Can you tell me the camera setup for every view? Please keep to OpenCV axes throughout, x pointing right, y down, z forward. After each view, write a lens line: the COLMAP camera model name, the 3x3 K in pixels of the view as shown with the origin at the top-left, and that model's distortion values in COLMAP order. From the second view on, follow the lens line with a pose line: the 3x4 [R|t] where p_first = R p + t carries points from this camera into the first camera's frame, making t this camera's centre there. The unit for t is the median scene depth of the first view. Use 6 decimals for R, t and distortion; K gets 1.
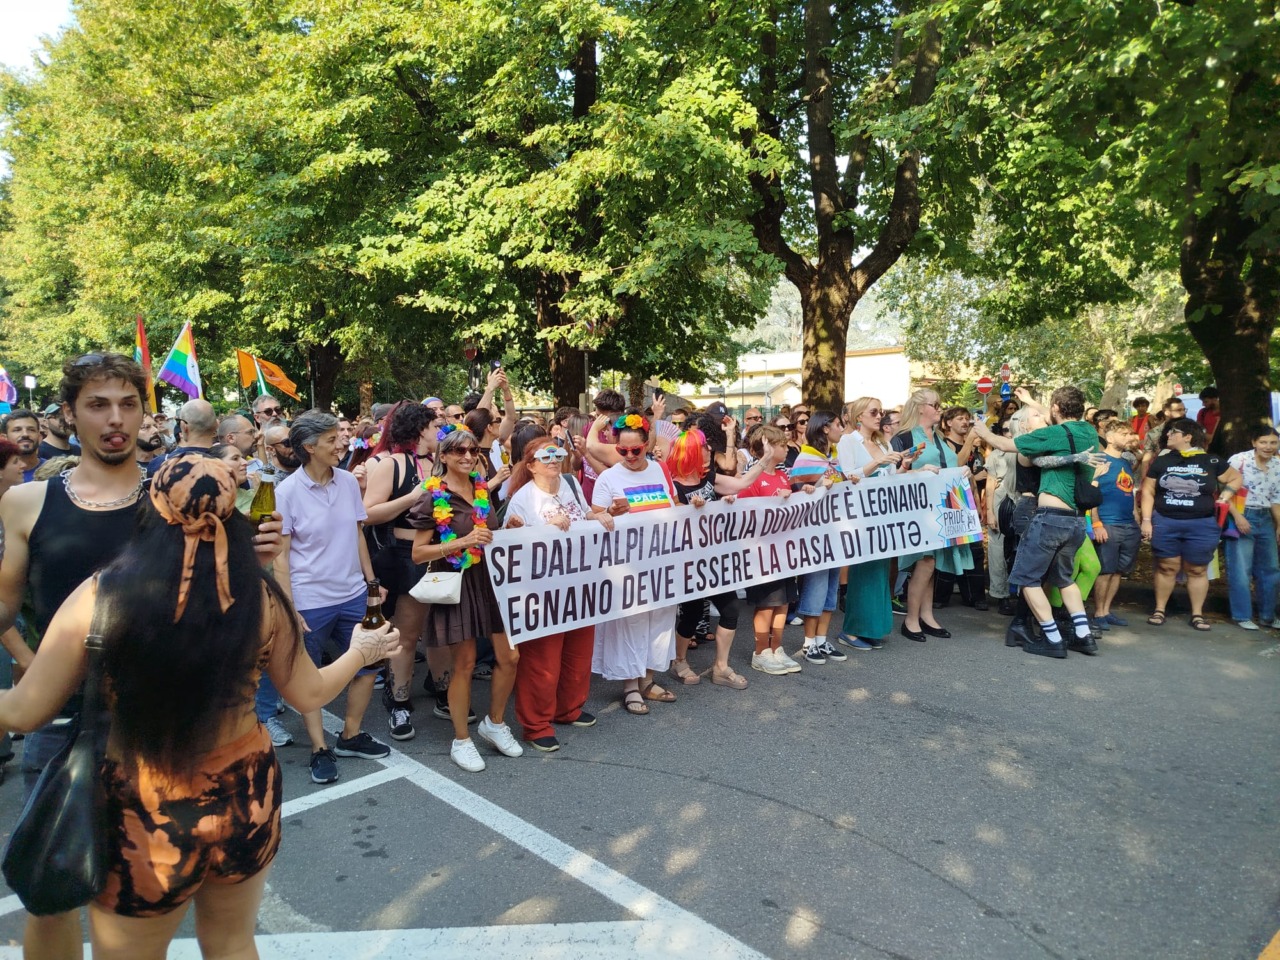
lens RADIAL K [[958.3, 0, 699.4], [0, 958.3, 483.1], [0, 0, 1]] dist [0.074345, -0.096884]
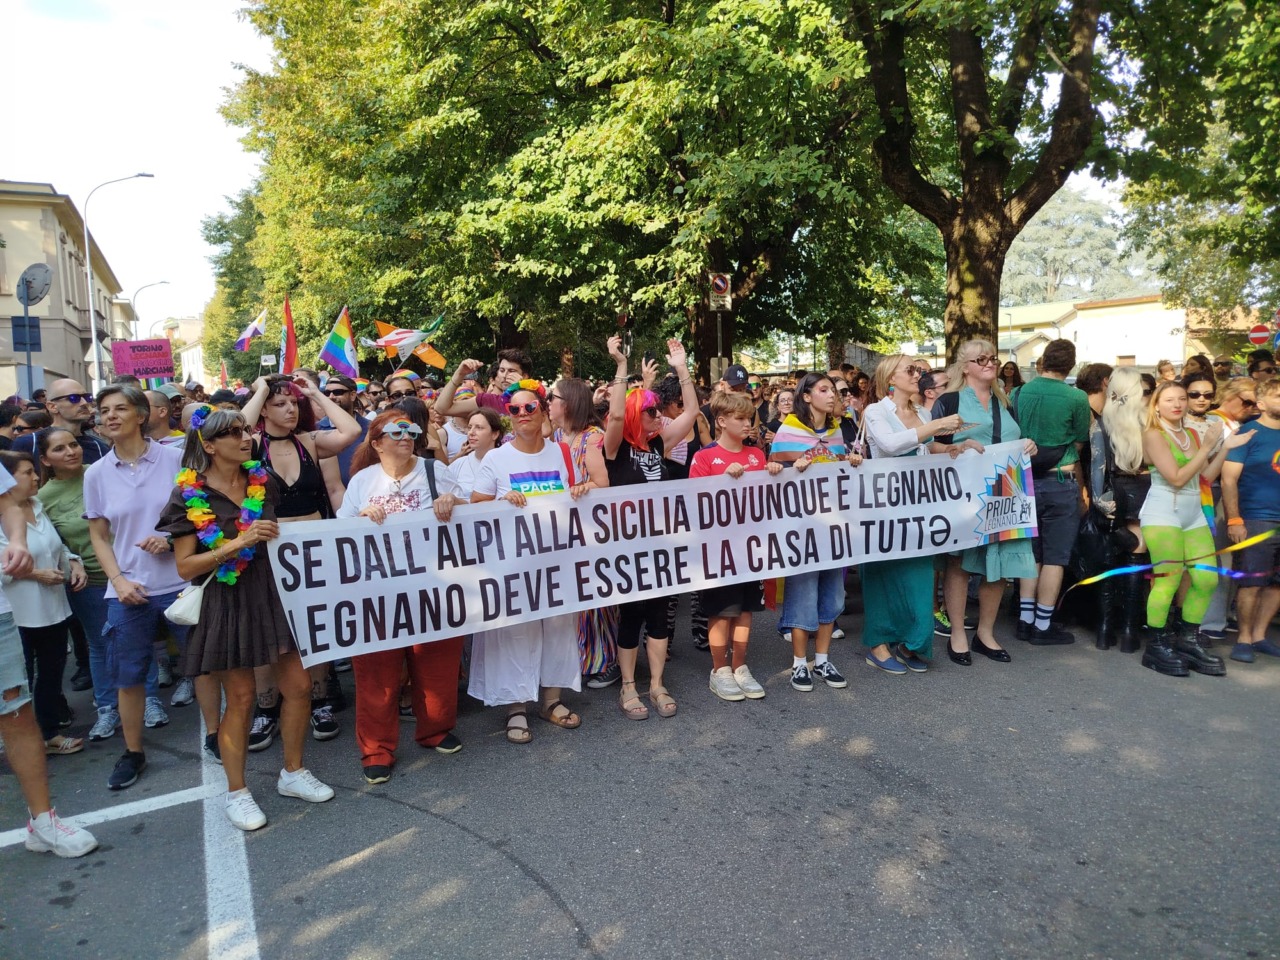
lens RADIAL K [[958.3, 0, 699.4], [0, 958.3, 483.1], [0, 0, 1]] dist [0.074345, -0.096884]
pose [[0.957115, 0.012556, -0.289437, 0.165608], [-0.002035, 0.999327, 0.036624, -0.008061], [0.289702, -0.034464, 0.956496, 0.127650]]
